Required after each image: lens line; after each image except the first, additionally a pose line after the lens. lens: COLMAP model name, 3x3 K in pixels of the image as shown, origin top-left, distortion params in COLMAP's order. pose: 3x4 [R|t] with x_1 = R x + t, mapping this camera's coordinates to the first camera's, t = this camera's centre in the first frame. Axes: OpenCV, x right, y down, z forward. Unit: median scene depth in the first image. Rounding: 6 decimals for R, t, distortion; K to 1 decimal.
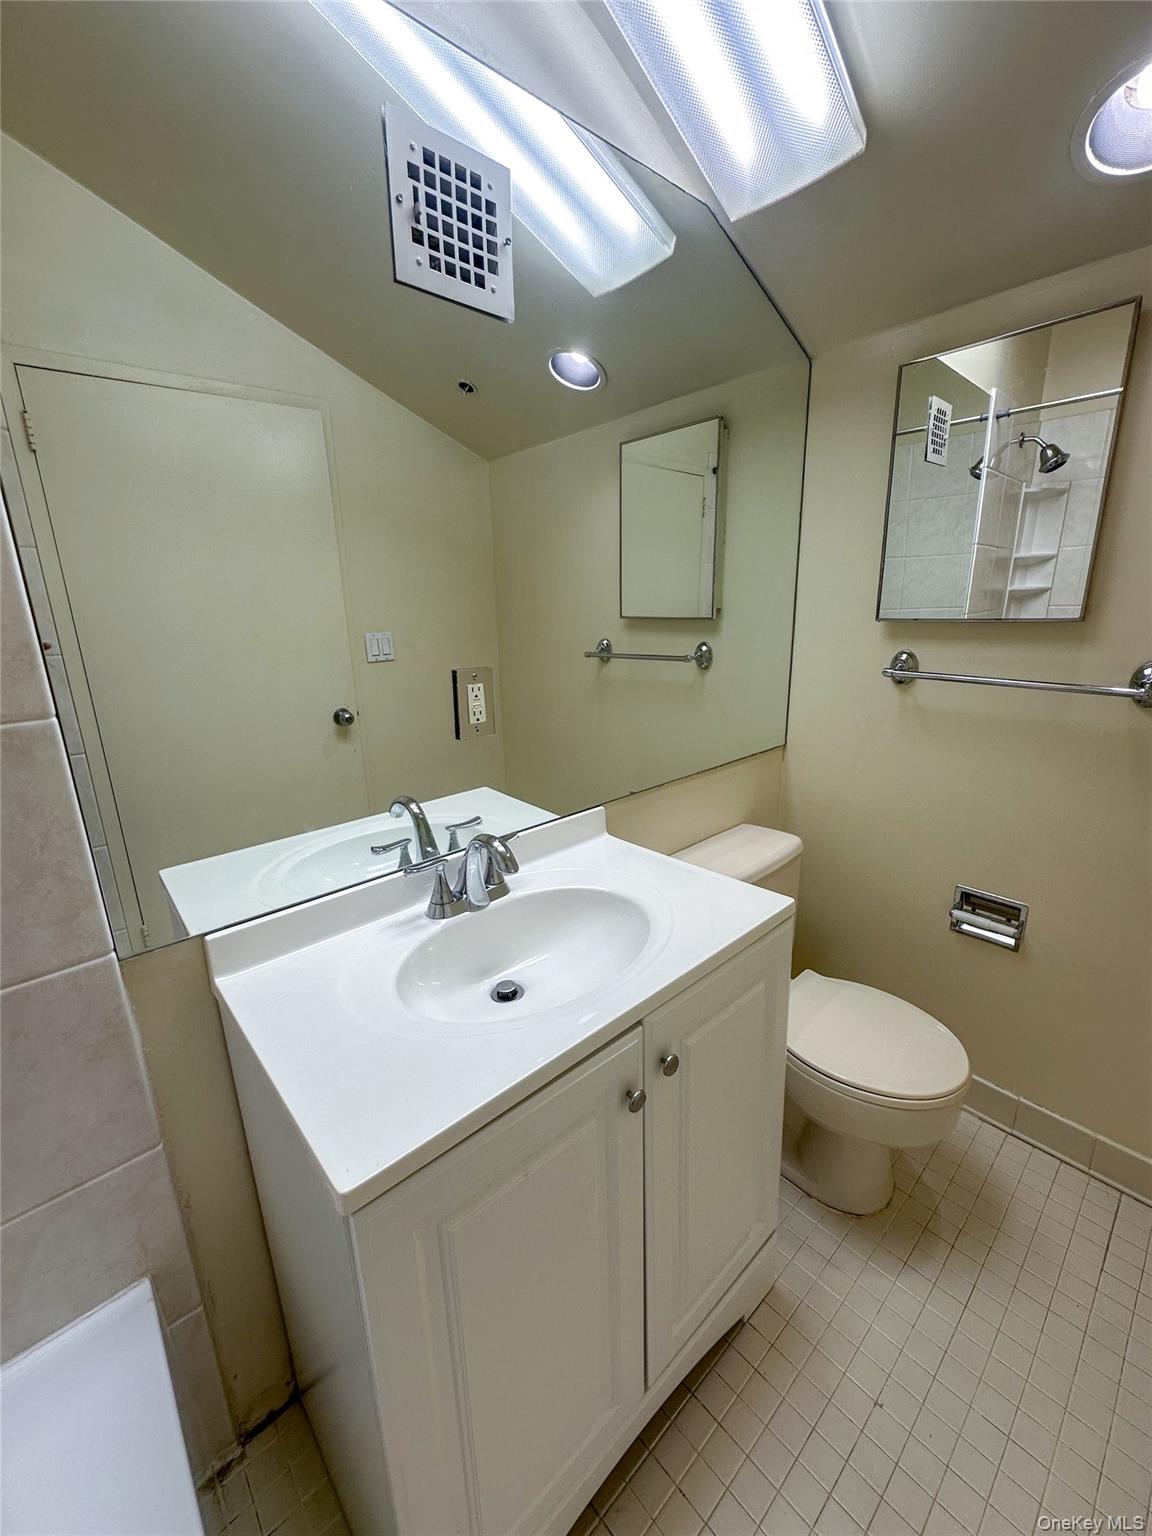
lens RADIAL K [[620.1, 0, 576.1], [0, 620.1, 766.7], [0, 0, 1]] dist [-0.002973, 0.000678]
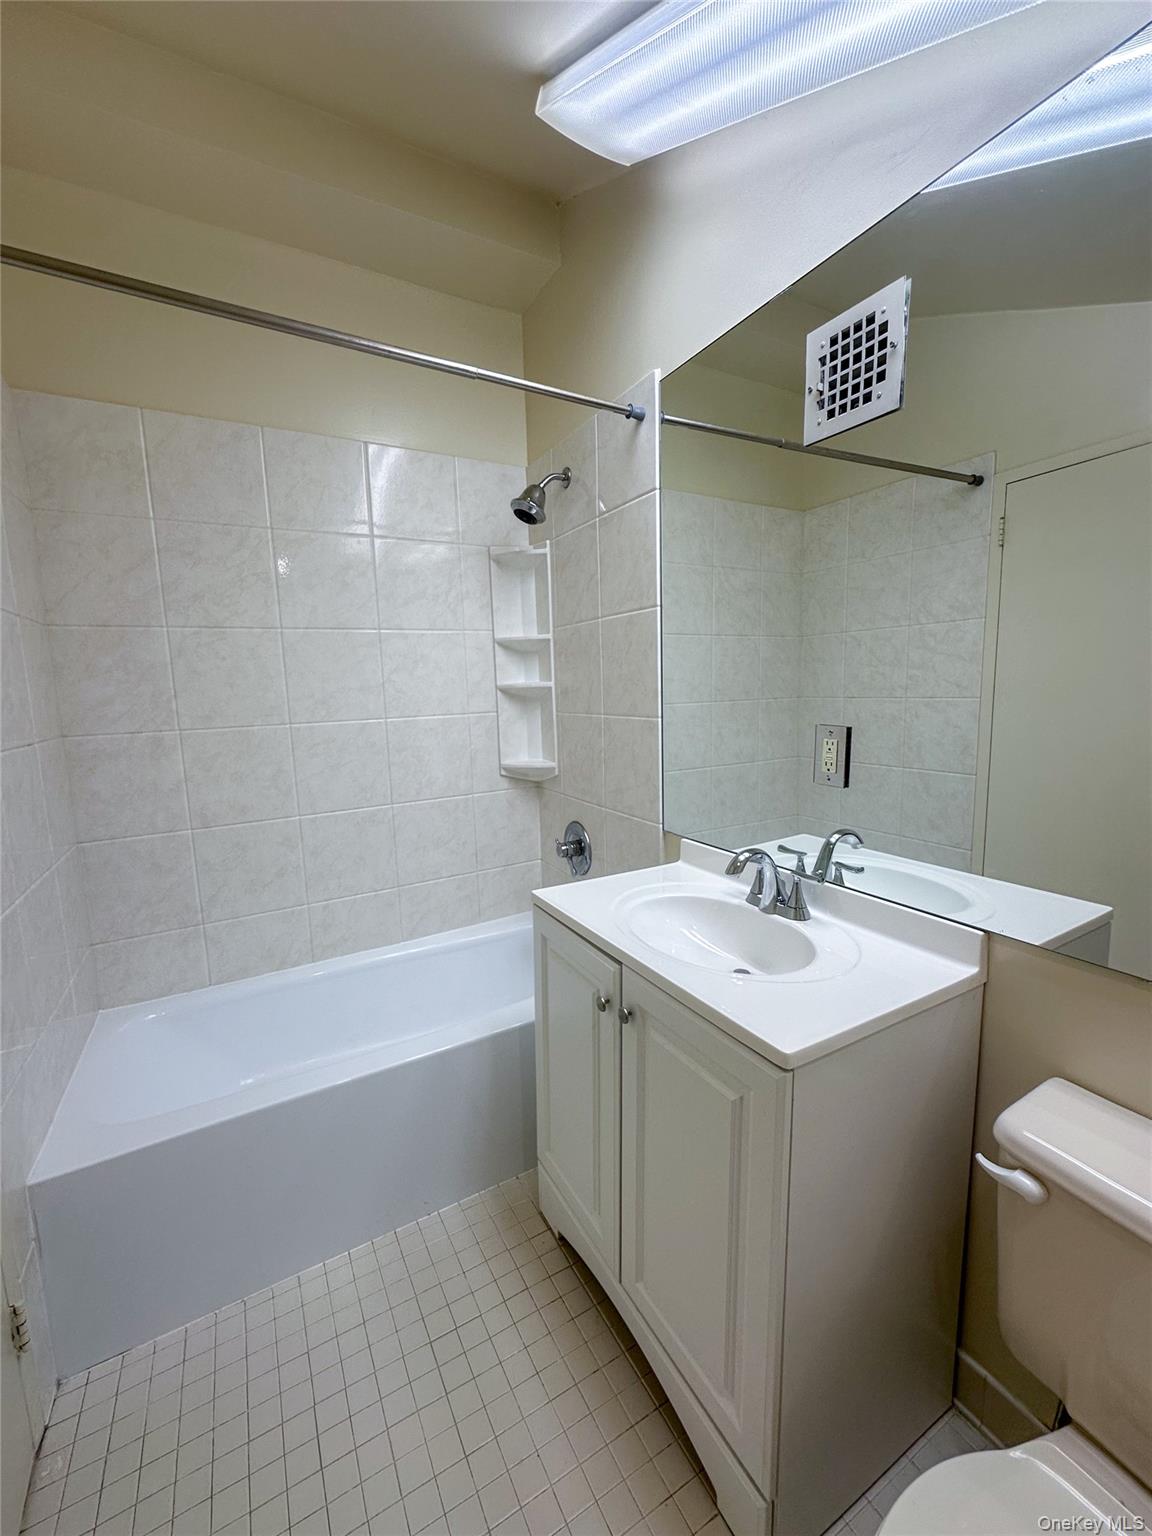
lens RADIAL K [[620.1, 0, 576.2], [0, 620.1, 768.8], [0, 0, 1]] dist [-0.002973, 0.000678]
pose [[-0.224425, 0.164562, -0.960496, 1.224525], [-0.223769, 0.950599, 0.215151, -0.257299], [0.948452, 0.263214, -0.176515, 0.890729]]
